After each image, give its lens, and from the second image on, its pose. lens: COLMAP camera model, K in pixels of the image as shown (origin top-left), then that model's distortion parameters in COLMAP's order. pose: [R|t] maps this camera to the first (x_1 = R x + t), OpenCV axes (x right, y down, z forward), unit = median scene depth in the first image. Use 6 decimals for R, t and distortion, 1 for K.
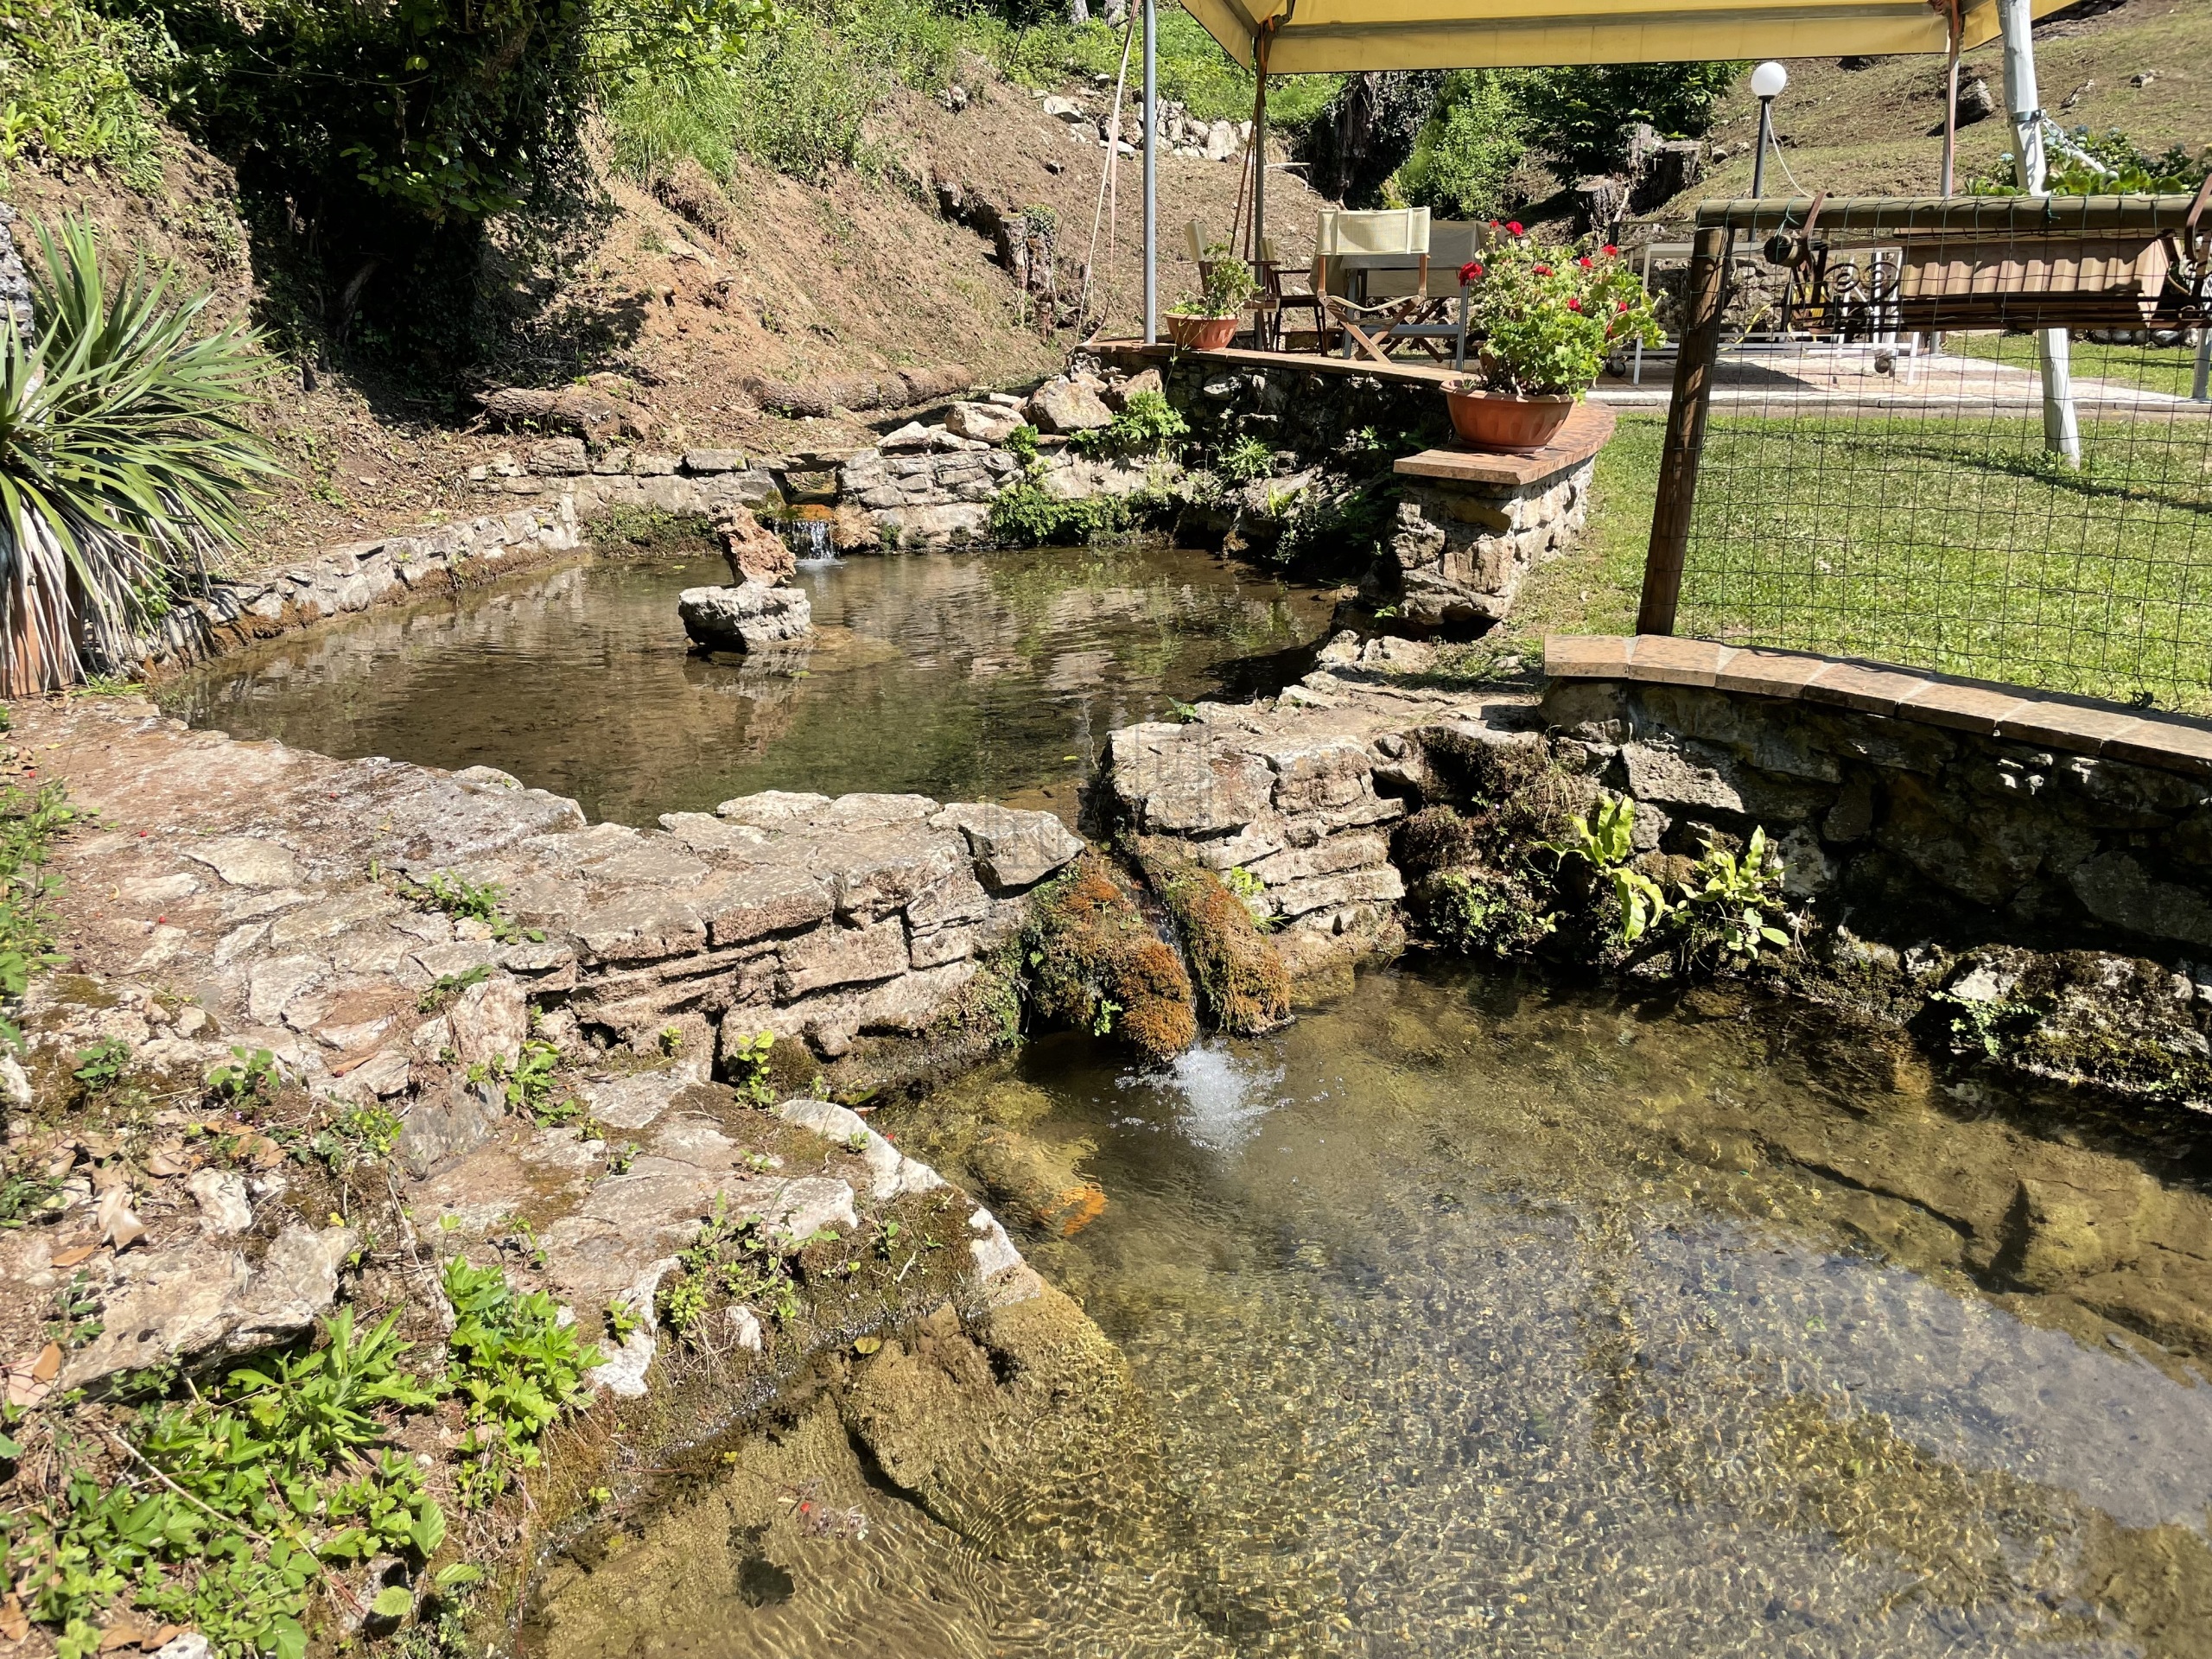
lens RADIAL K [[1656.6, 0, 1100.4], [0, 1656.6, 819.2], [0, 0, 1]] dist [0.099028, -0.133079]
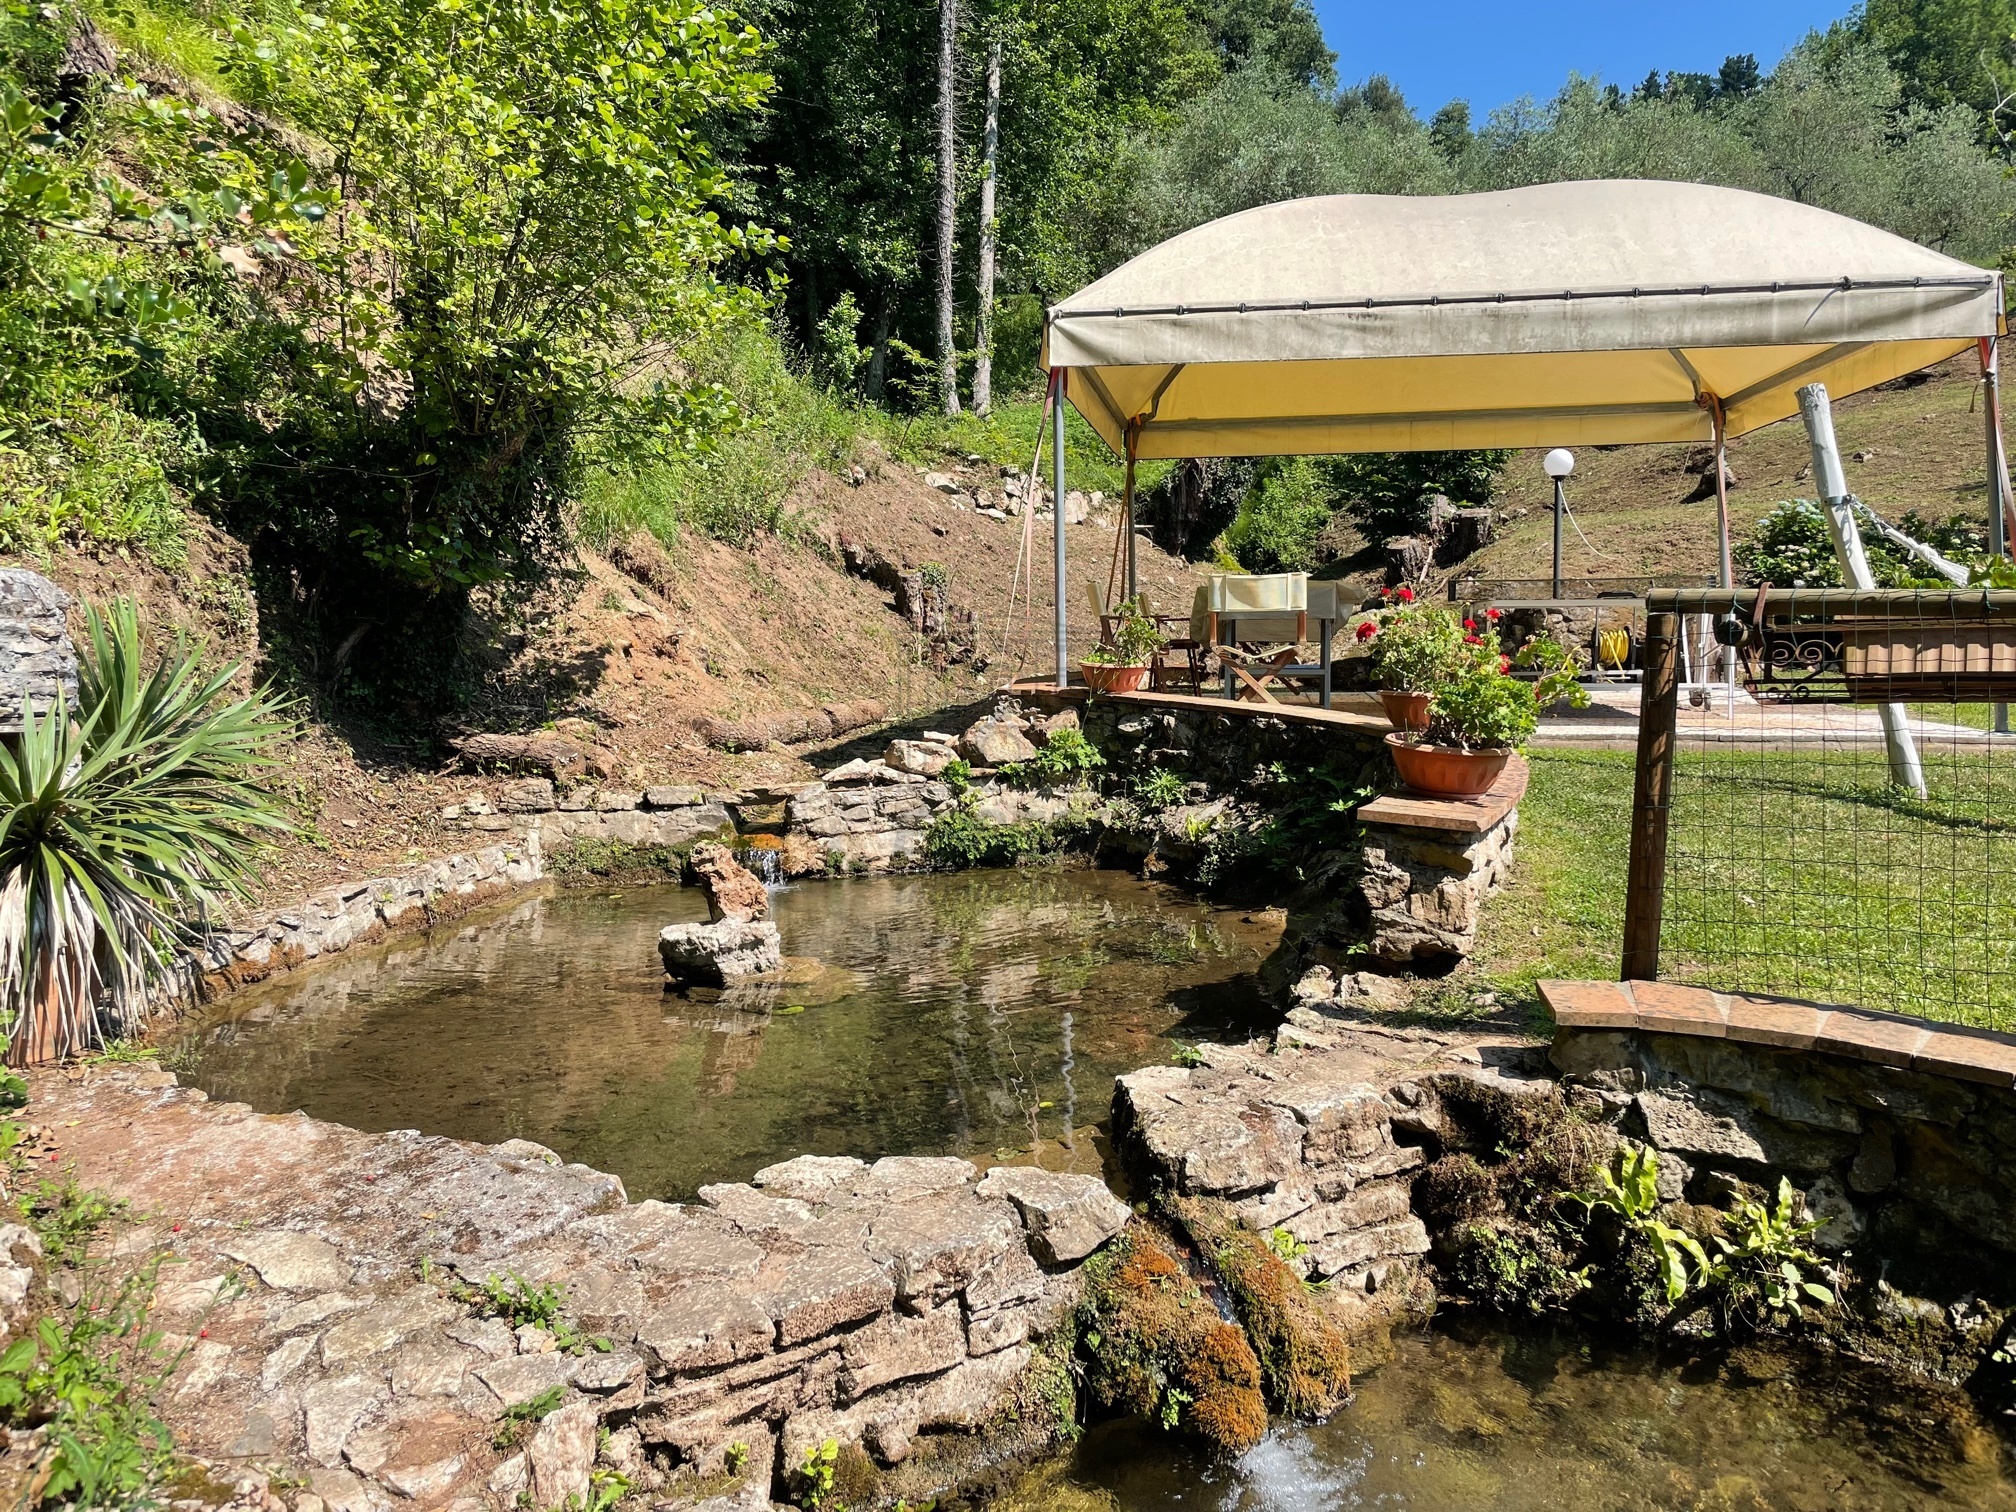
lens RADIAL K [[1509.8, 0, 1002.9], [0, 1509.8, 746.6], [0, 0, 1]] dist [0.099028, -0.133079]
pose [[0.999216, -0.008414, 0.038691, -0.089256], [0.016749, 0.975253, -0.220457, -0.041588], [-0.035878, 0.220932, 0.974629, 0.043778]]
